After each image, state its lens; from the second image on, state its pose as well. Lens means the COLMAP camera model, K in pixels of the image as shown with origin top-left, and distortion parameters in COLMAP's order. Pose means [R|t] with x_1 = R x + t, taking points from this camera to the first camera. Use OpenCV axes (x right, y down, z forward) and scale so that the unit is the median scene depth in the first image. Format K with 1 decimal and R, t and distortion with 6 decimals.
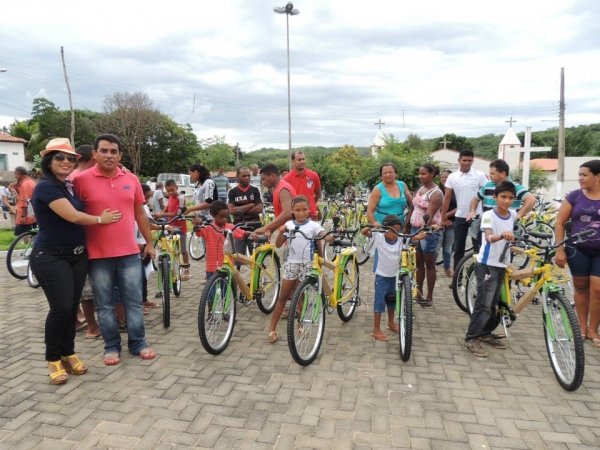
lens RADIAL K [[426.6, 0, 299.4], [0, 426.6, 226.2], [0, 0, 1]] dist [-0.028394, 0.007137]
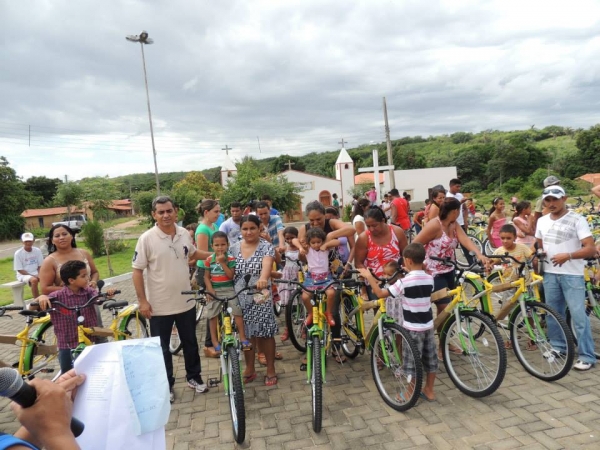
lens RADIAL K [[426.6, 0, 301.3], [0, 426.6, 223.5], [0, 0, 1]] dist [-0.028394, 0.007137]
pose [[0.923719, -0.098871, 0.370091, -0.038969], [0.120060, 0.992163, -0.034602, -0.006751], [-0.363769, 0.076396, 0.928351, 0.002204]]
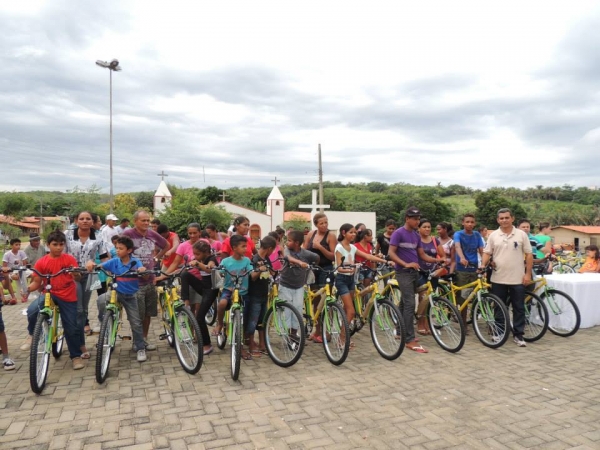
lens RADIAL K [[426.6, 0, 300.1], [0, 426.6, 222.0], [0, 0, 1]] dist [-0.028394, 0.007137]
pose [[0.840119, 0.010644, 0.542298, -0.084577], [0.056631, 0.992622, -0.107214, 0.001612], [-0.539438, 0.120784, 0.833317, -0.025533]]
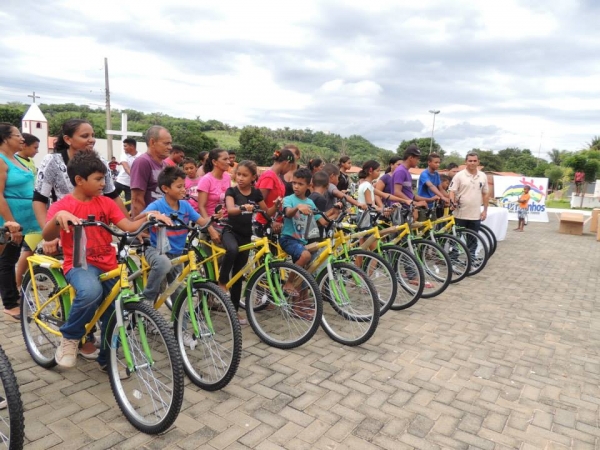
lens RADIAL K [[426.6, 0, 299.2], [0, 426.6, 222.3], [0, 0, 1]] dist [-0.028394, 0.007137]
pose [[0.426455, -0.099403, 0.899030, -0.119662], [0.059987, 0.994863, 0.081544, -0.004610], [-0.902517, 0.019156, 0.430227, 0.043446]]
